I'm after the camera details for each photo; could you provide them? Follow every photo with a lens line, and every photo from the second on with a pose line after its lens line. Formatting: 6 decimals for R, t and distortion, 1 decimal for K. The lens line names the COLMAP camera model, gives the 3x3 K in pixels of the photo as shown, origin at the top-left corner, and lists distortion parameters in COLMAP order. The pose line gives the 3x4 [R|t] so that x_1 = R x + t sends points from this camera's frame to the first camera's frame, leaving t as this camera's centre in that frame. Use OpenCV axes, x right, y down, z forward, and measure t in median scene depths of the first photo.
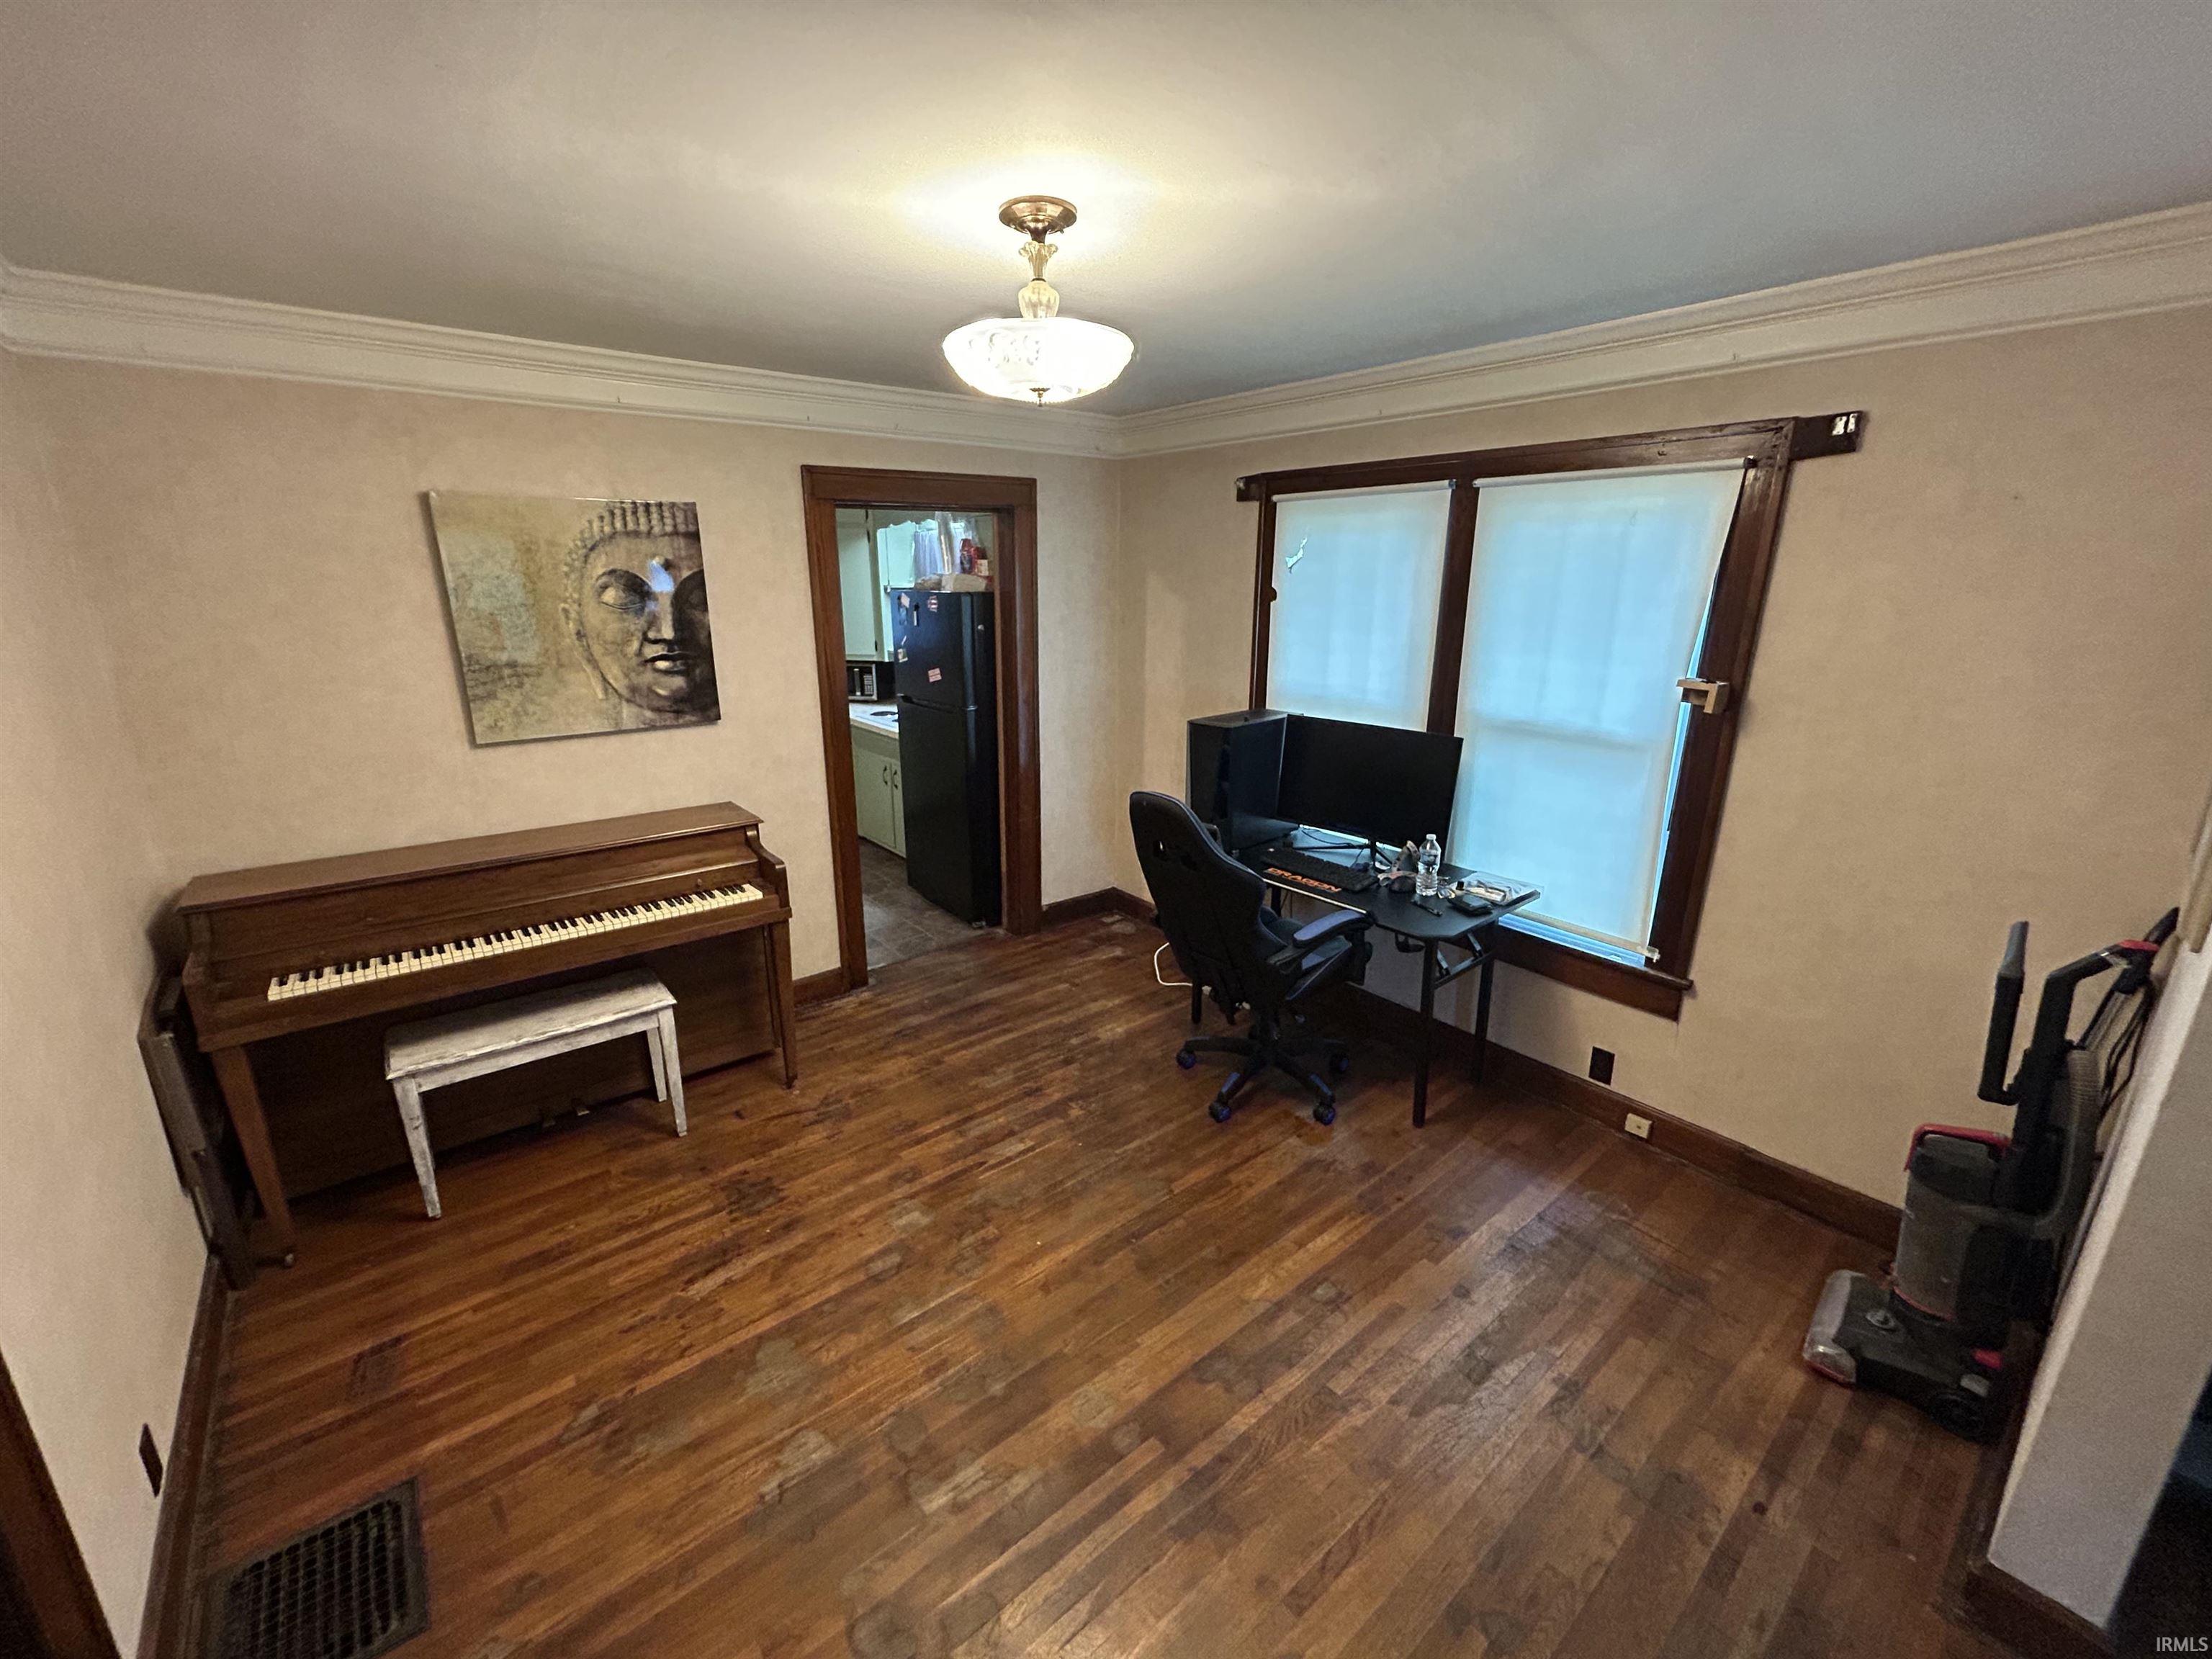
lens RADIAL K [[902.3, 0, 1107.4], [0, 902.3, 832.8], [0, 0, 1]] dist [0.000730, 0.000943]
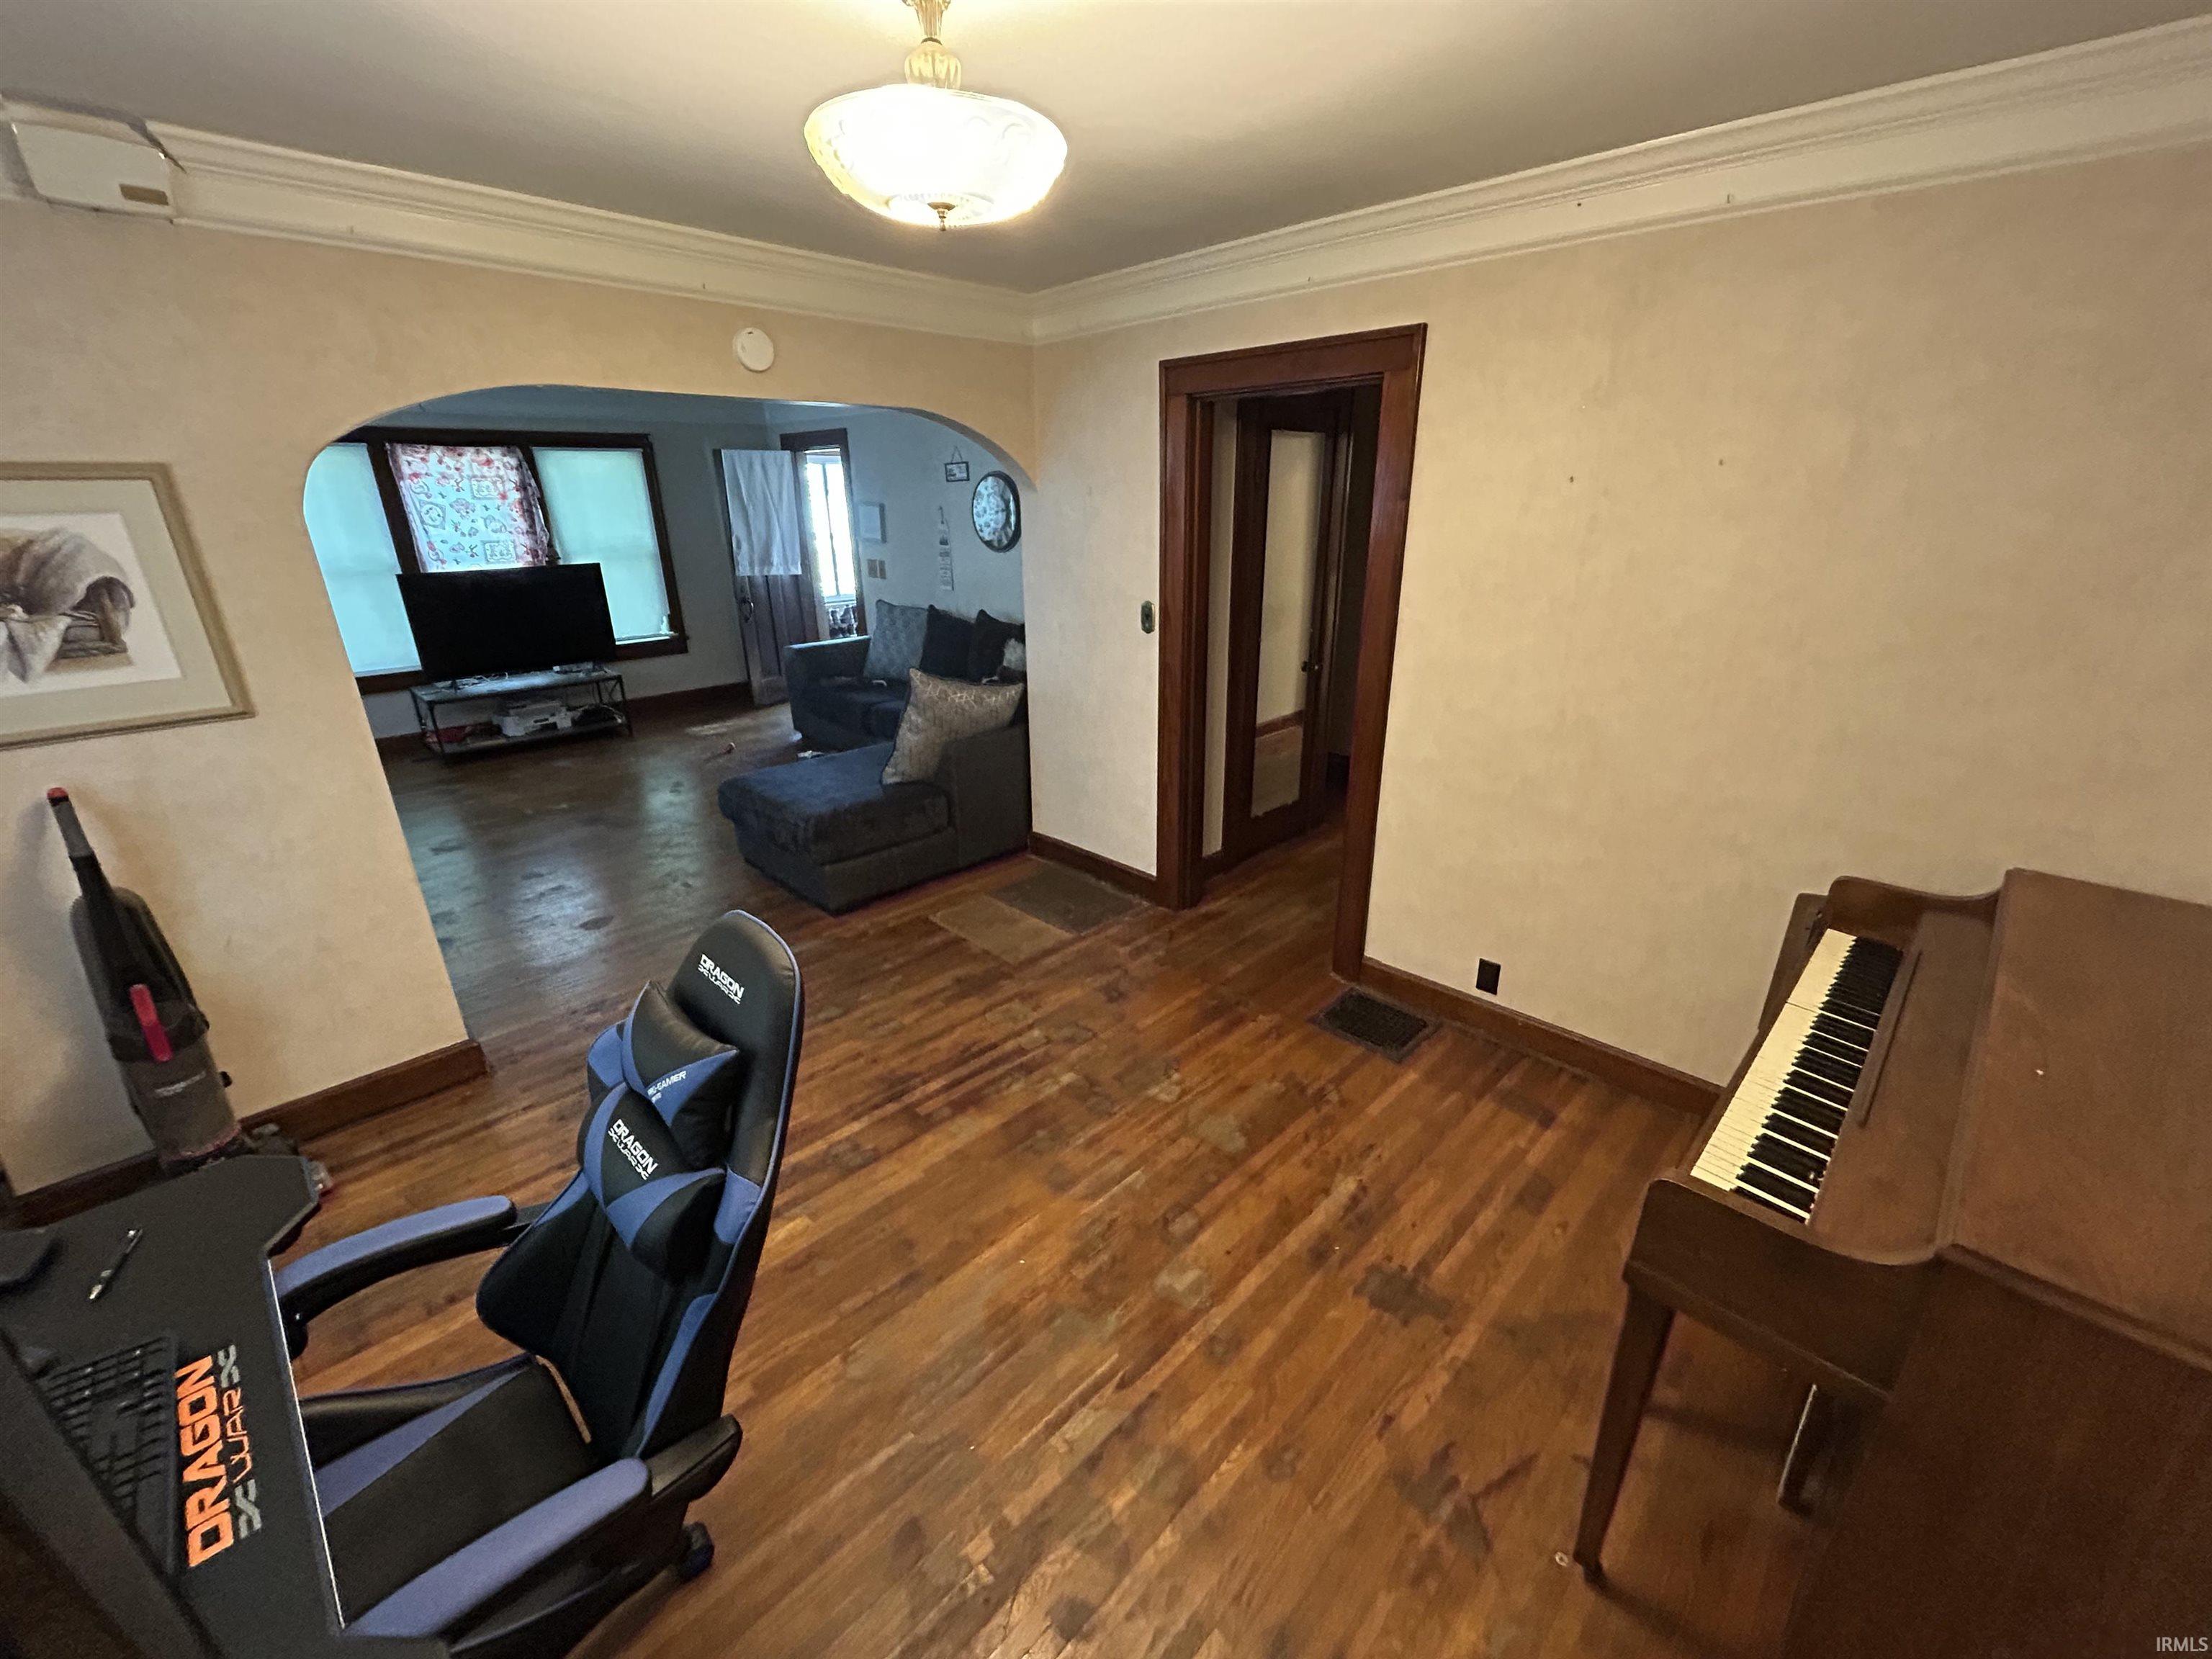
lens RADIAL K [[902.3, 0, 1102.2], [0, 902.3, 827.8], [0, 0, 1]] dist [0.000730, 0.000943]
pose [[-0.995586, 0.040405, -0.084710, -0.100002], [-0.017696, 0.805582, 0.592219, -0.413347], [0.092170, 0.591104, -0.801312, 1.511993]]
